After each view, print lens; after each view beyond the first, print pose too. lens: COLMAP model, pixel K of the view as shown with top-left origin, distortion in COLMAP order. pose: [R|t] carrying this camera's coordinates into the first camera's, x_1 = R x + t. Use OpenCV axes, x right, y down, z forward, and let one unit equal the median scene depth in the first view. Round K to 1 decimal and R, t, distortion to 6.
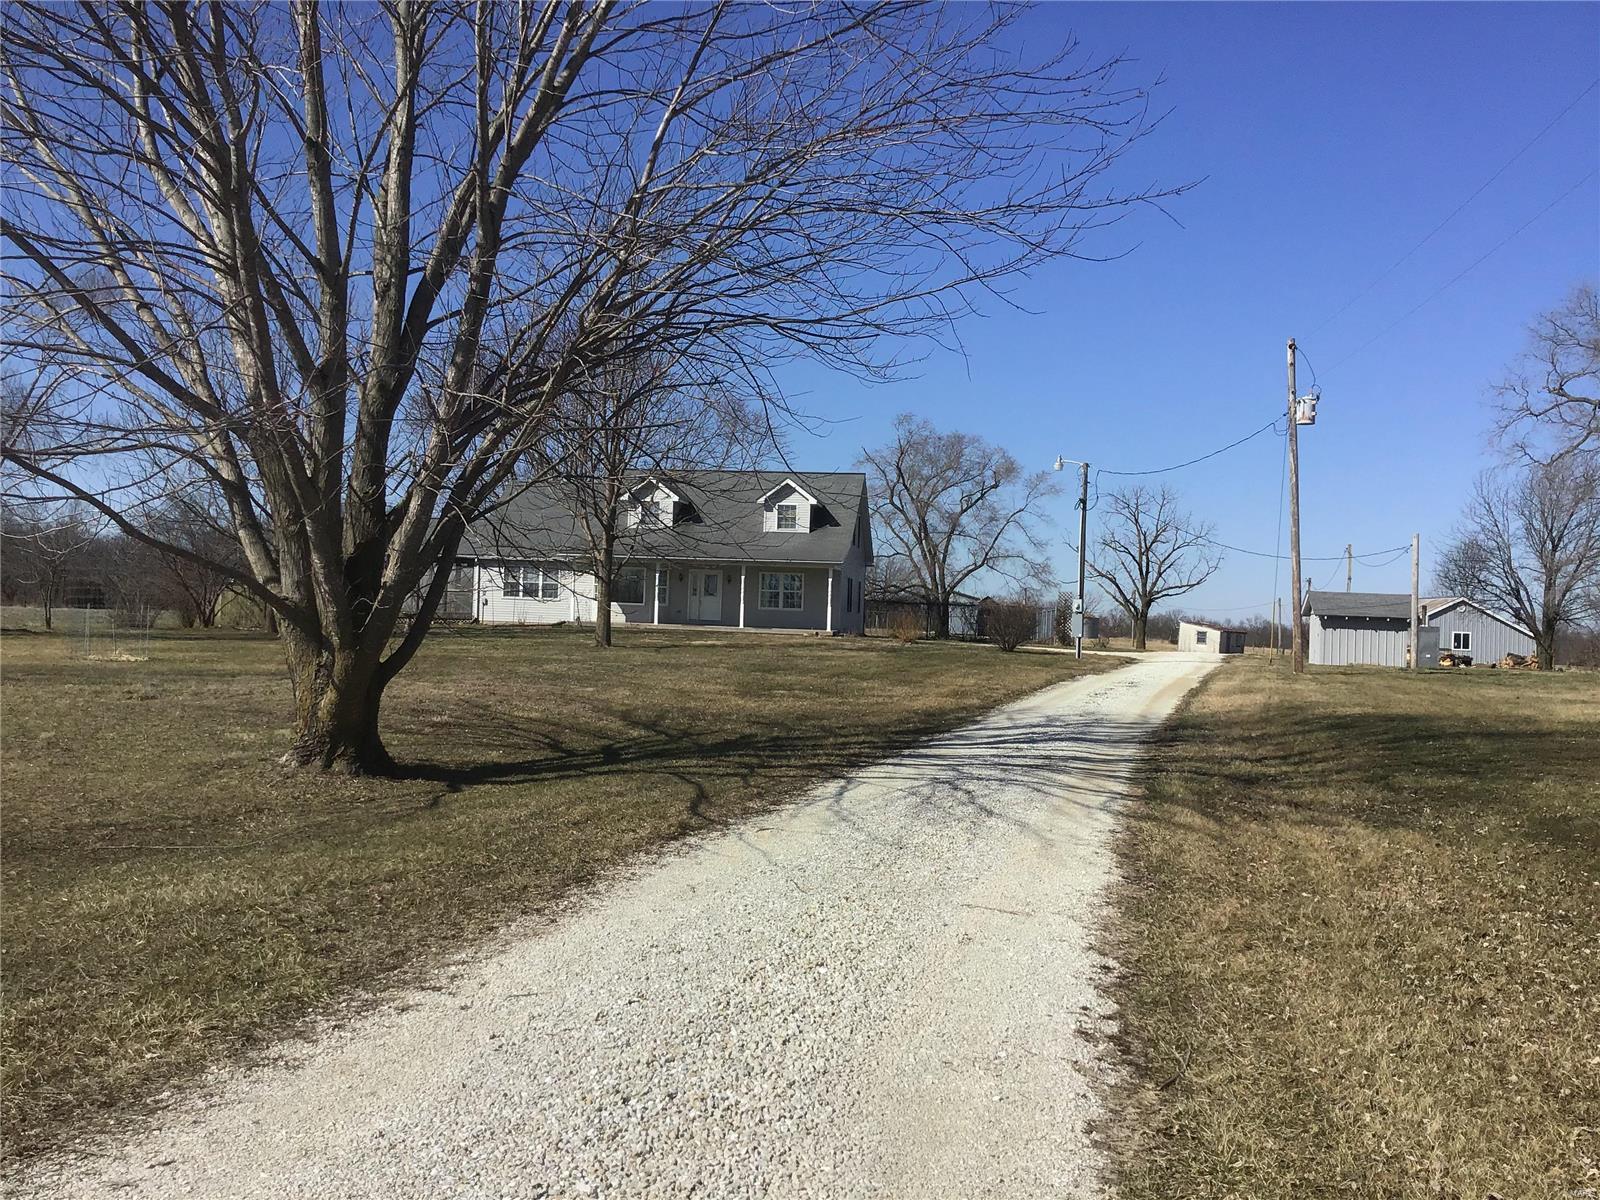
lens RADIAL K [[1472.2, 0, 805.7], [0, 1472.2, 593.9], [0, 0, 1]] dist [0.050793, 0.000000]
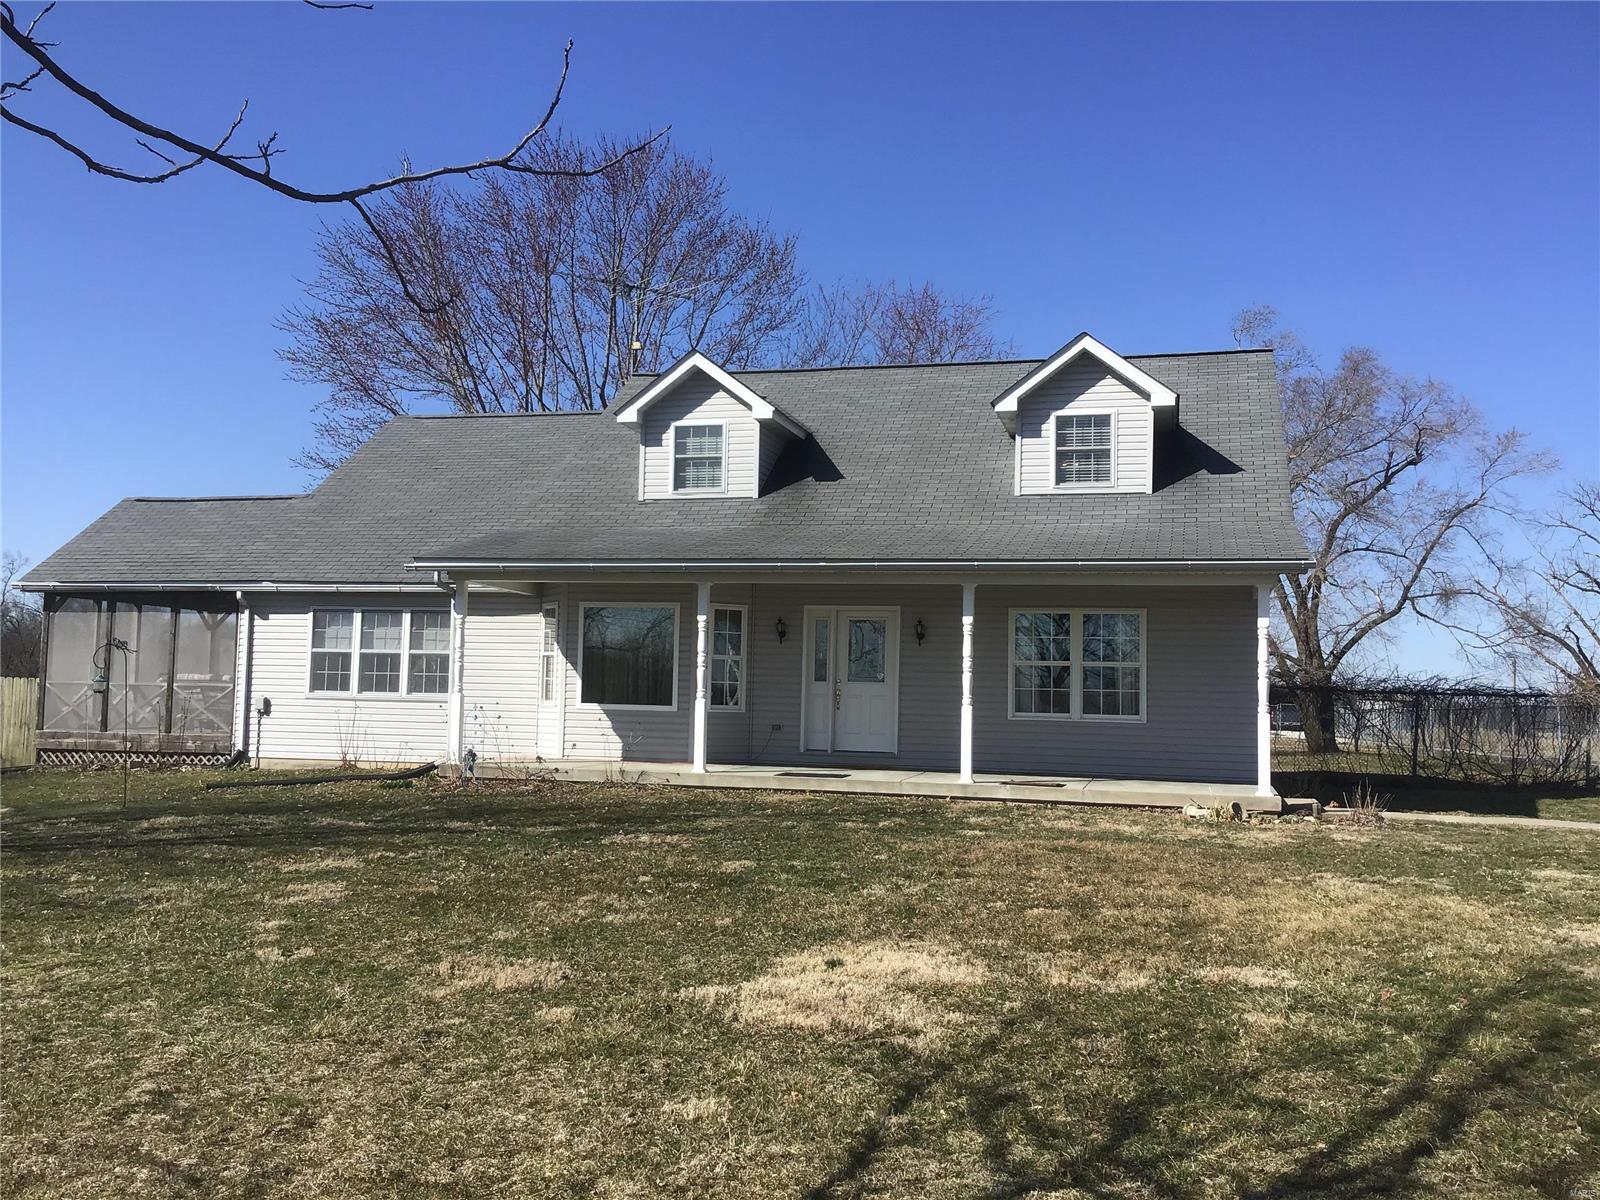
lens RADIAL K [[1472.2, 0, 821.2], [0, 1472.2, 583.4], [0, 0, 1]] dist [0.050793, 0.000000]
pose [[0.994680, -0.020681, -0.100920, -0.039177], [0.014470, 0.997977, -0.061899, -0.000227], [0.101996, 0.060110, 0.992967, 0.644102]]
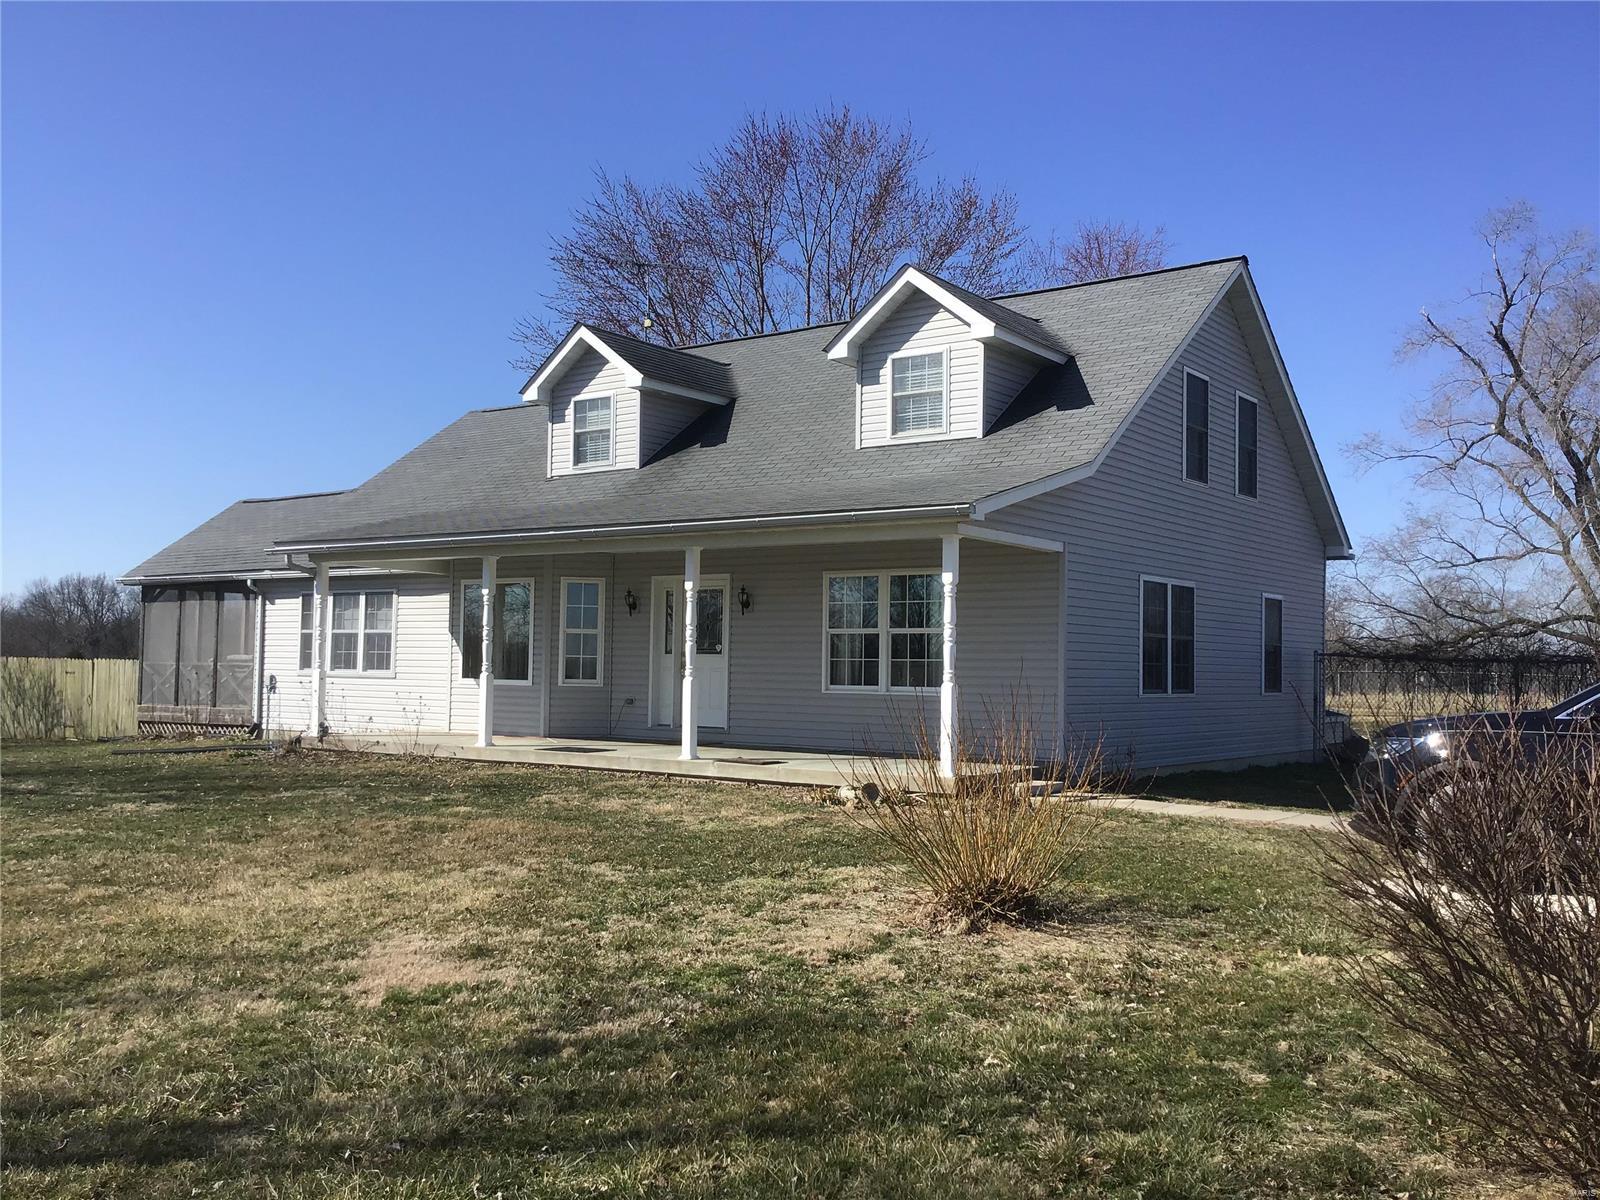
lens RADIAL K [[1472.2, 0, 816.0], [0, 1472.2, 587.9], [0, 0, 1]] dist [0.050793, 0.000000]
pose [[0.886963, -0.047038, -0.459439, 0.108874], [0.024881, 0.998222, -0.054165, 0.005230], [0.461170, 0.036611, 0.886556, 0.706671]]
